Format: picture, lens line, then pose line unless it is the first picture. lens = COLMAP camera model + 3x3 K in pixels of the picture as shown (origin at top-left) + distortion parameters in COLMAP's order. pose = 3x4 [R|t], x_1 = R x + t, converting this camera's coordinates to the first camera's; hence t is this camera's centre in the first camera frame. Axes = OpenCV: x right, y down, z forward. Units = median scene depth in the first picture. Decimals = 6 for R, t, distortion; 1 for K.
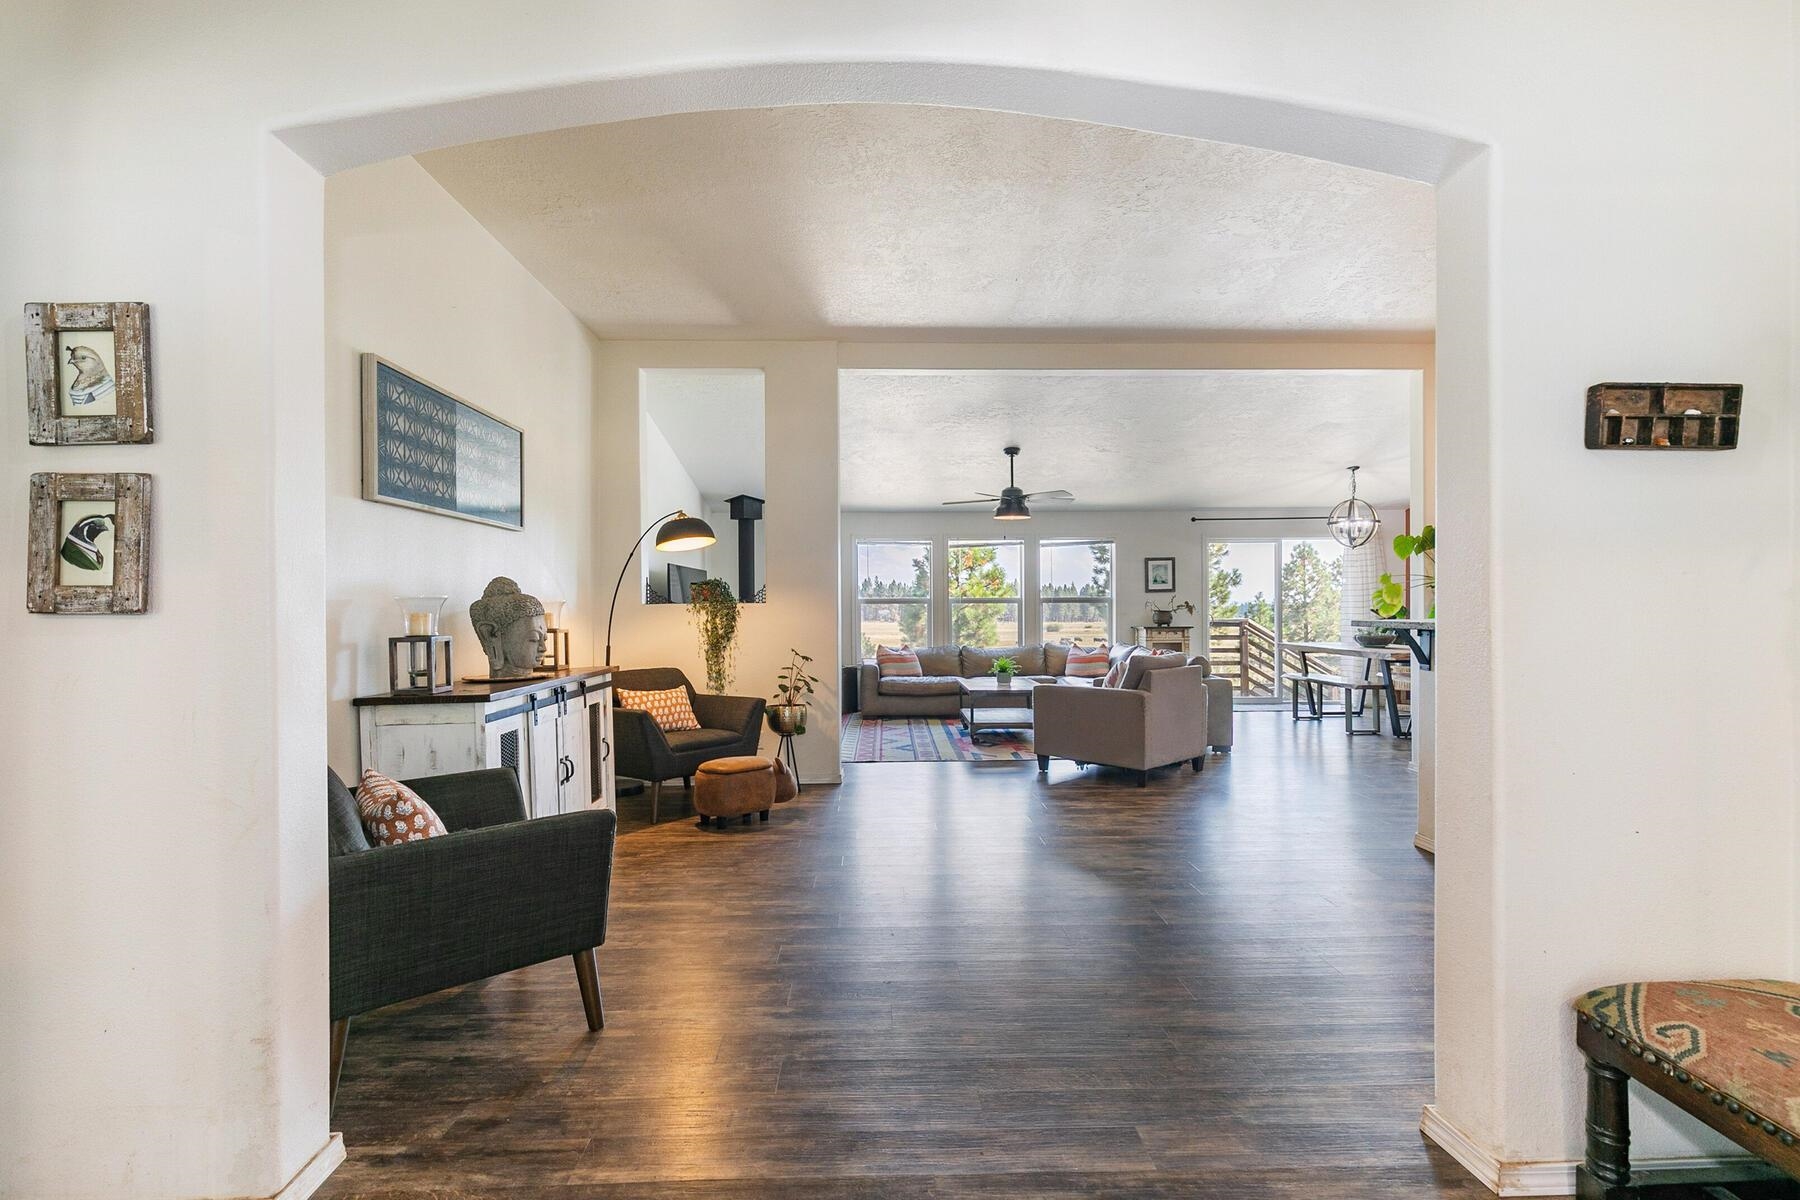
lens RADIAL K [[815.4, 0, 906.4], [0, 815.4, 608.4], [0, 0, 1]] dist [0.001304, 0.000065]
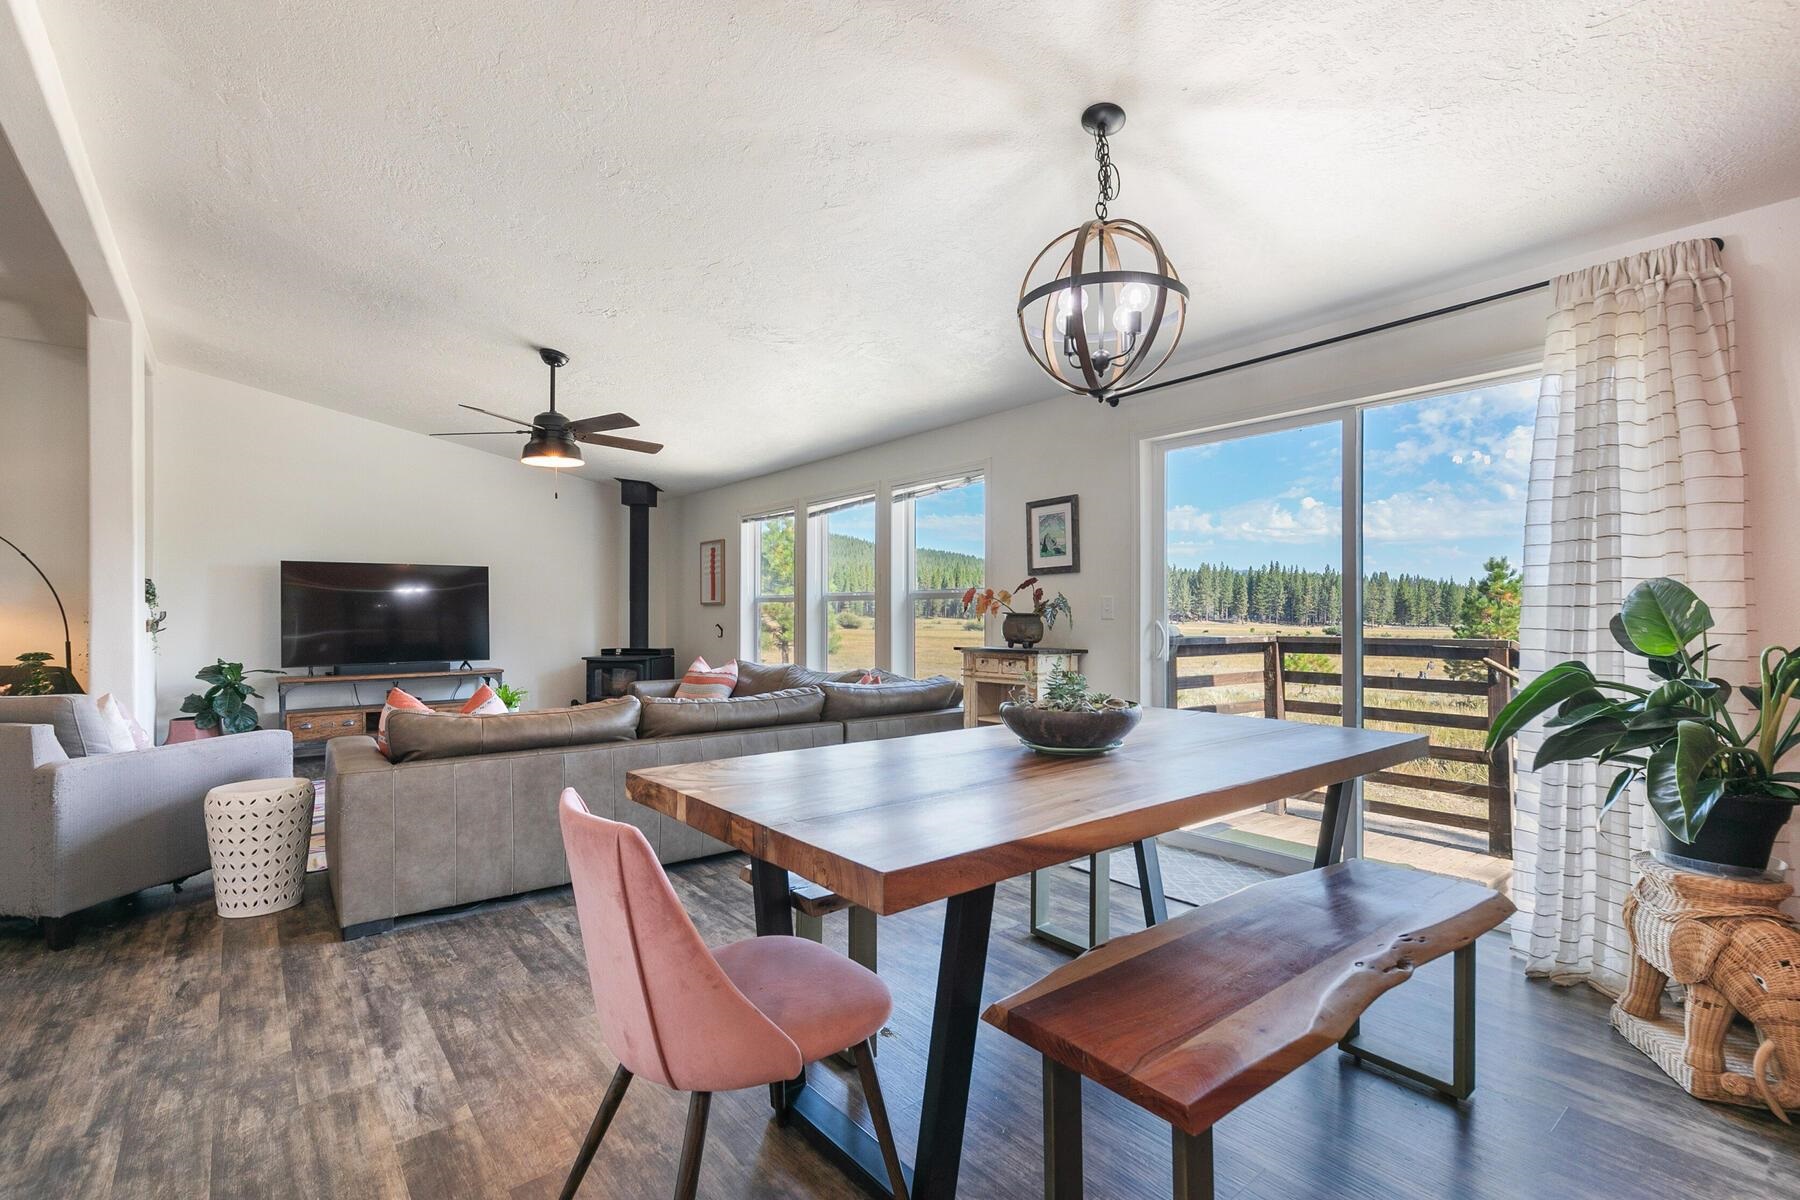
lens RADIAL K [[815.4, 0, 902.5], [0, 815.4, 610.1], [0, 0, 1]] dist [0.001304, 0.000065]
pose [[0.618506, 0.000293, -0.785780, 0.740691], [-0.006905, 0.999963, -0.005062, 0.004074], [0.785750, 0.008557, 0.618485, 0.778513]]
